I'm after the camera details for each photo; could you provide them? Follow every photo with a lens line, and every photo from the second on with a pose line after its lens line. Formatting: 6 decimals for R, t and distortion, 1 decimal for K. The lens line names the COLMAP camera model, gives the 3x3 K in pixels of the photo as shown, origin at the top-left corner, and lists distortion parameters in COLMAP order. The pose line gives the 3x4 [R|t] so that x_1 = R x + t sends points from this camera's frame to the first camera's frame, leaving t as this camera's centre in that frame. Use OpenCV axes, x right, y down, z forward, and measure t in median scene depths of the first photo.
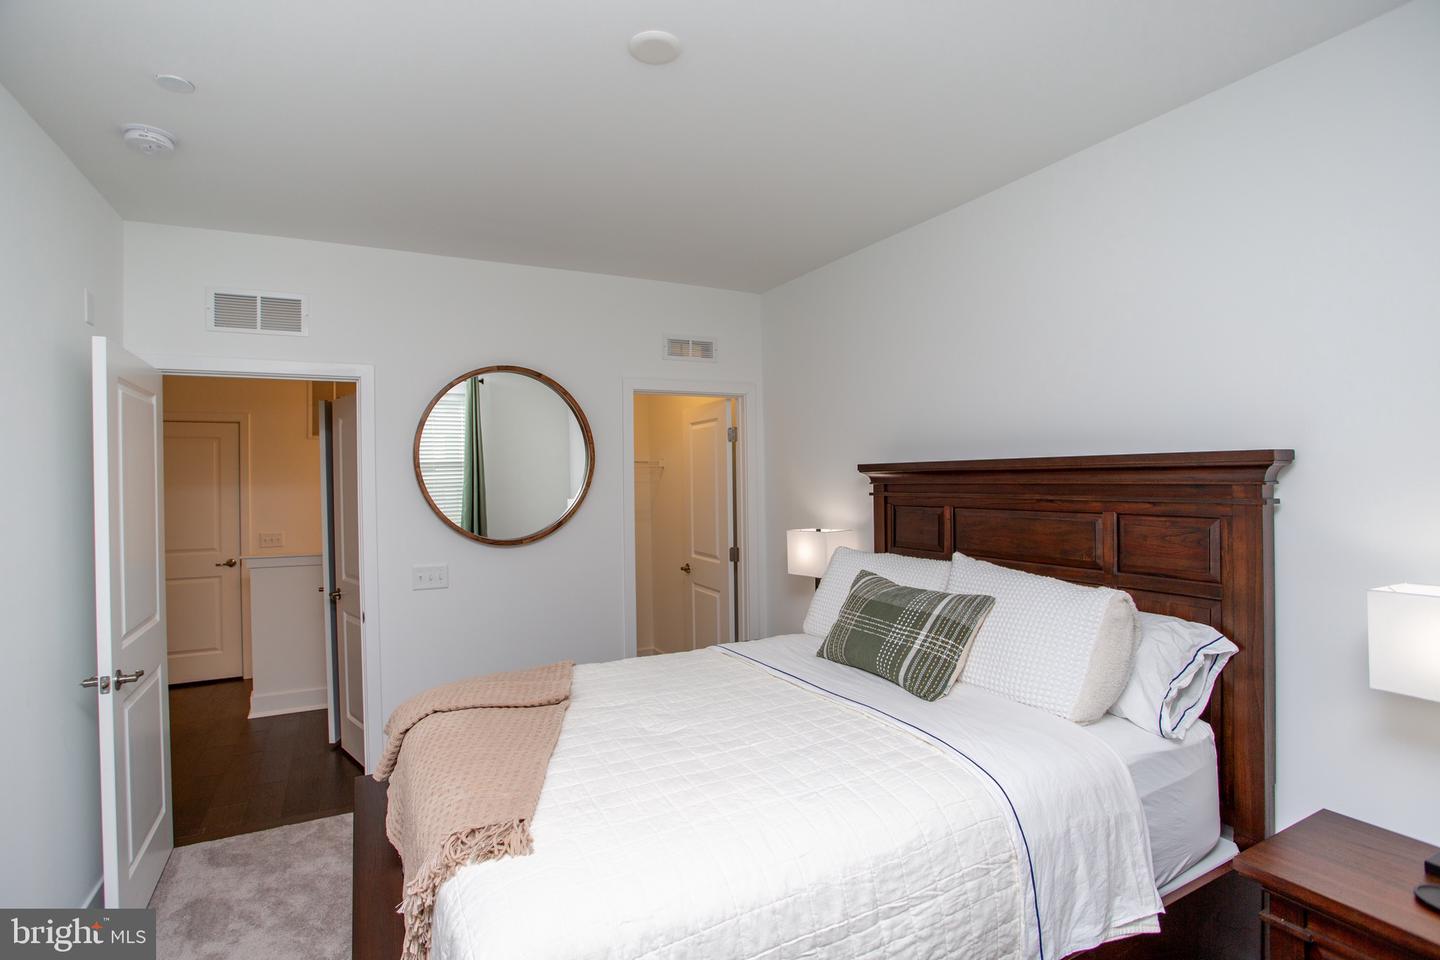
lens RADIAL K [[696.4, 0, 720.0], [0, 696.4, 480.0], [0, 0, 1]] dist [-0.043445, 0.000154]
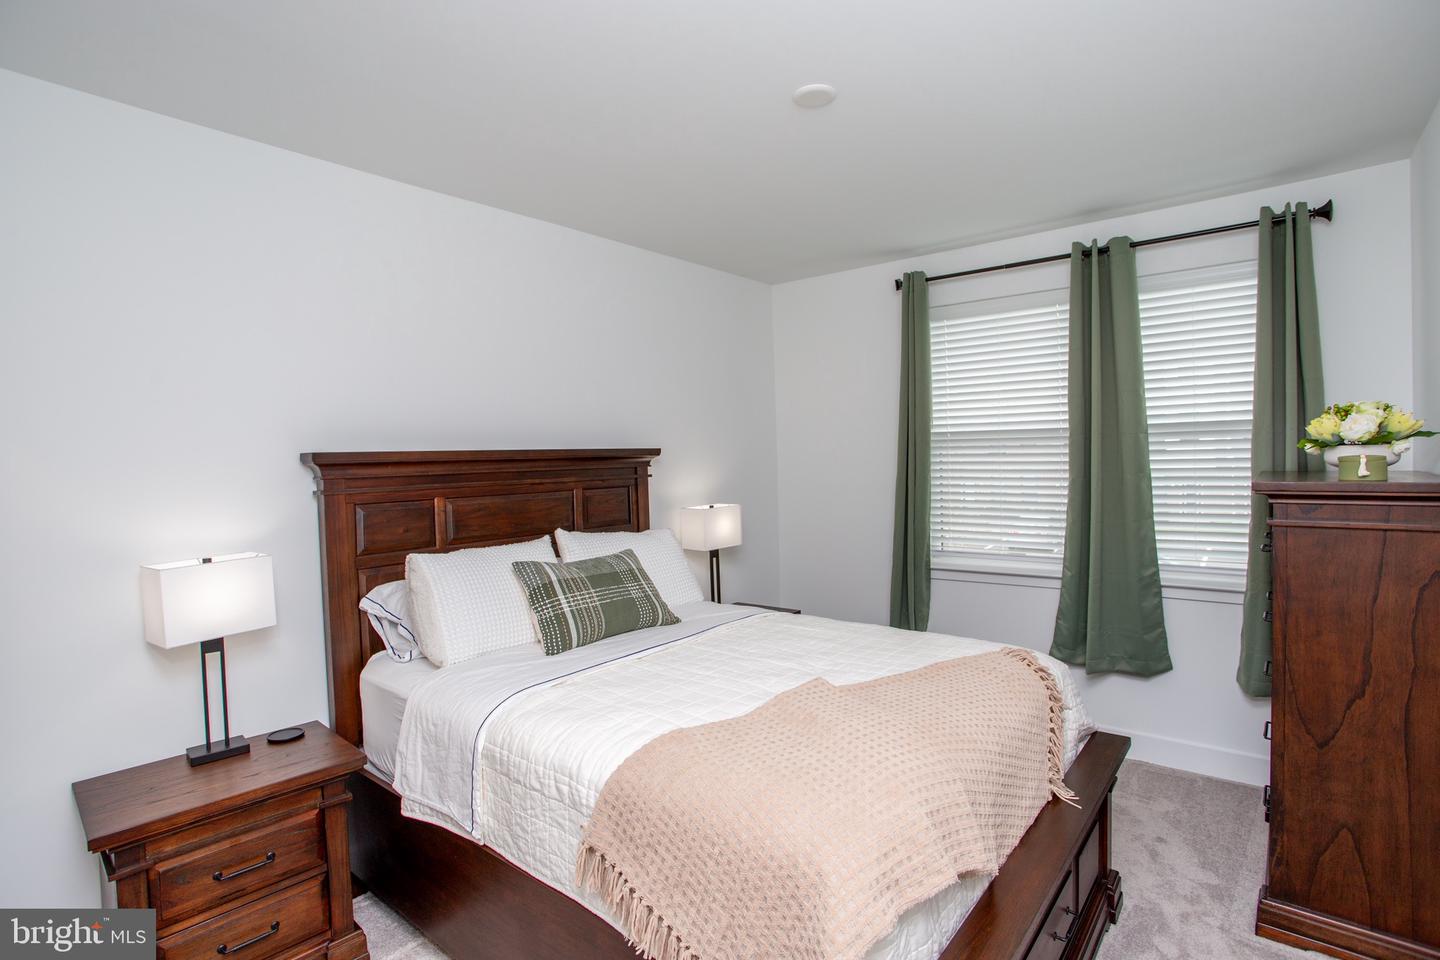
lens RADIAL K [[696.4, 0, 720.0], [0, 696.4, 480.0], [0, 0, 1]] dist [-0.043445, 0.000154]
pose [[-0.374964, -0.004939, 0.927026, -0.866130], [0.036136, 0.999148, 0.019940, 0.010009], [-0.926335, 0.040975, -0.374466, 1.222841]]
